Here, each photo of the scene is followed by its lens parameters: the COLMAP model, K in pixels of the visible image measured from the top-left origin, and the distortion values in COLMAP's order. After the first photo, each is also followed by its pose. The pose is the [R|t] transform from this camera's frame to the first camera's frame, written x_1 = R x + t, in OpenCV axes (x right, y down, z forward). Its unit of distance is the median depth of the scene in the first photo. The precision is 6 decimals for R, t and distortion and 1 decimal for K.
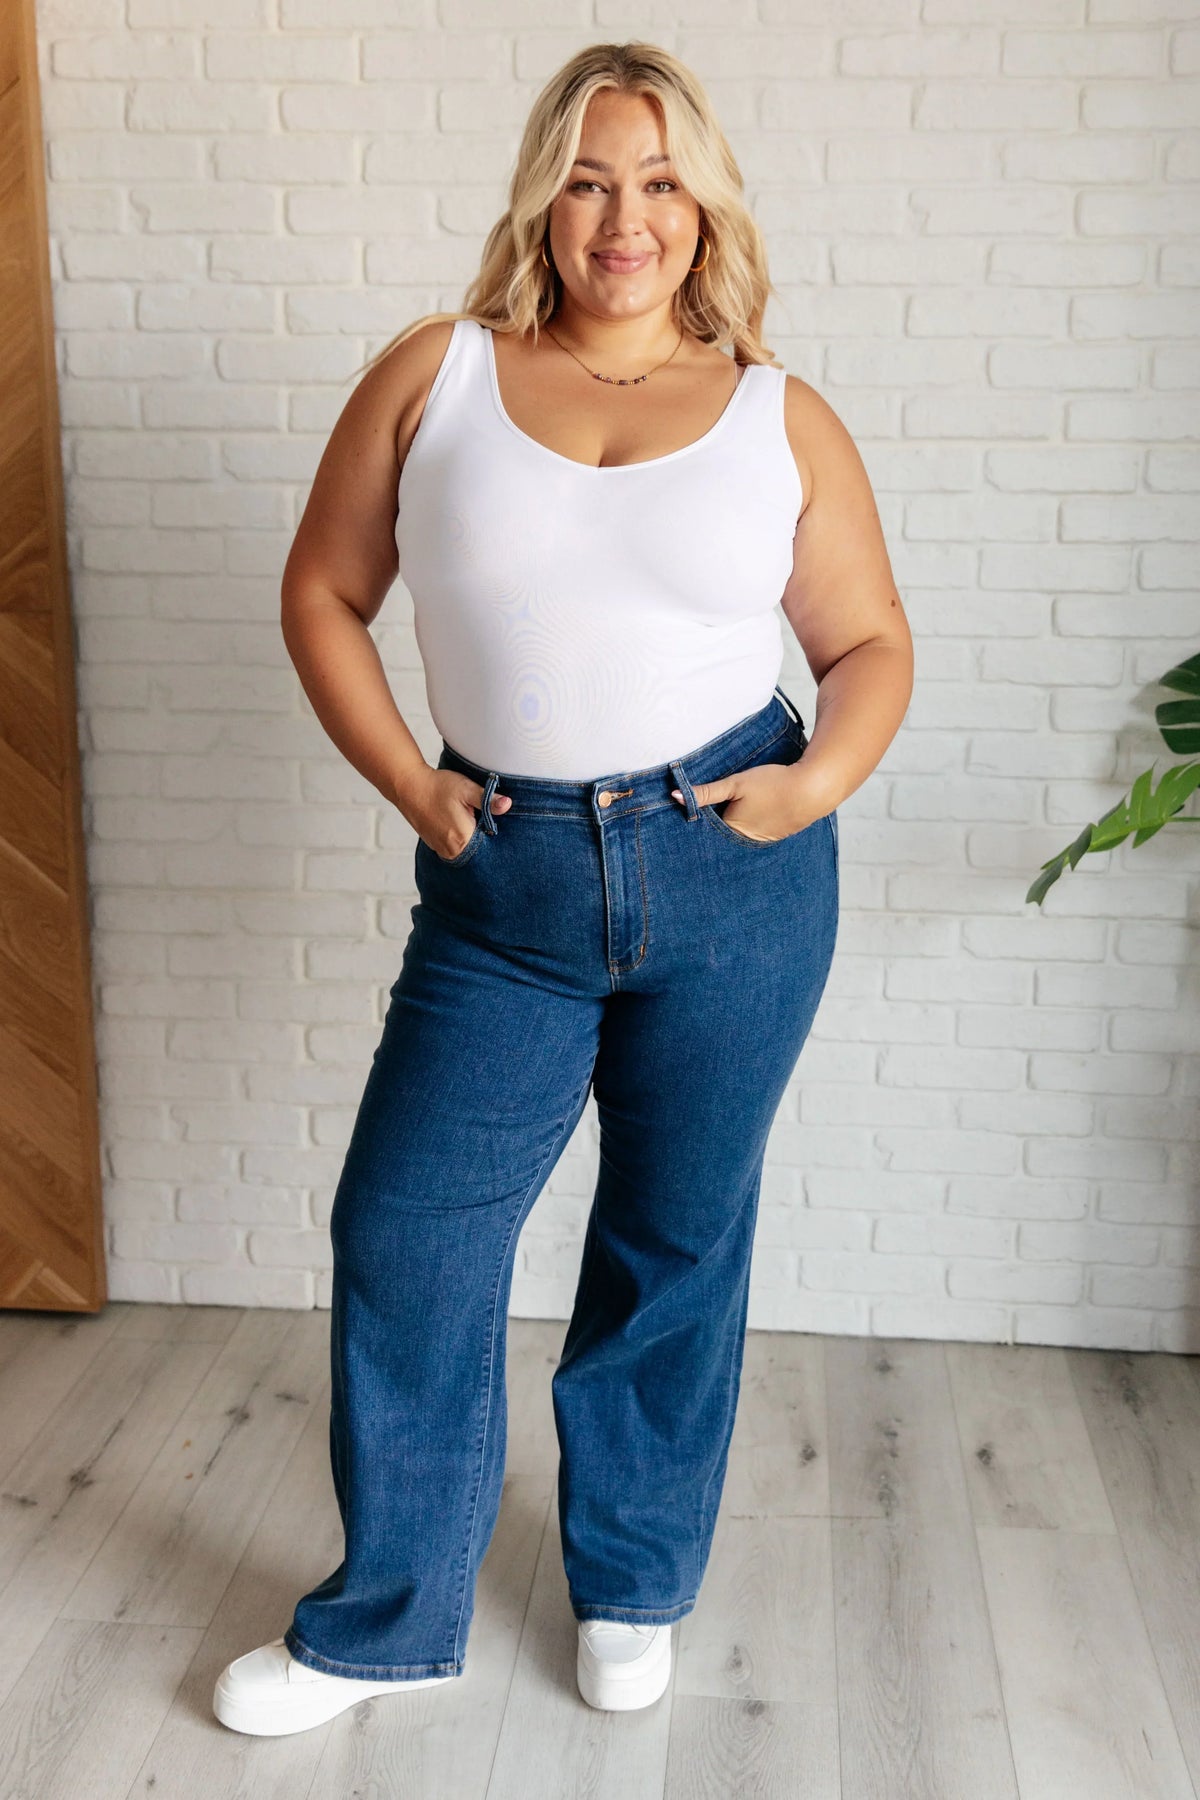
lens RADIAL K [[1973.3, 0, 594.2], [0, 1973.3, 888.4], [0, 0, 1]] dist [0.048195, 0.000000]
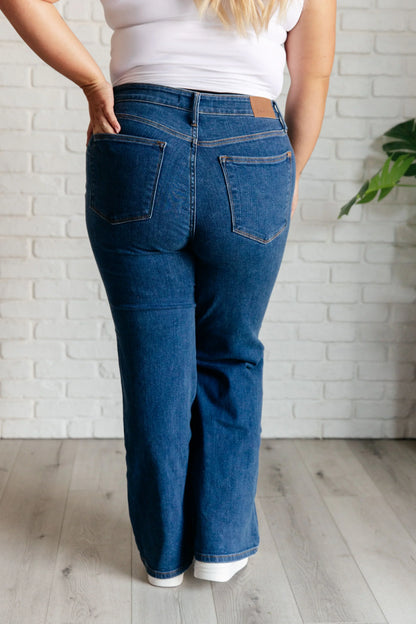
lens RADIAL K [[929.7, 0, 201.5], [0, 929.7, 309.5], [0, 0, 1]] dist [0.031620, 0.000000]
pose [[0.985906, -0.015356, 0.166594, -0.102461], [0.022676, 0.998855, -0.042130, 0.133578], [-0.165756, 0.045314, 0.985125, -0.022527]]
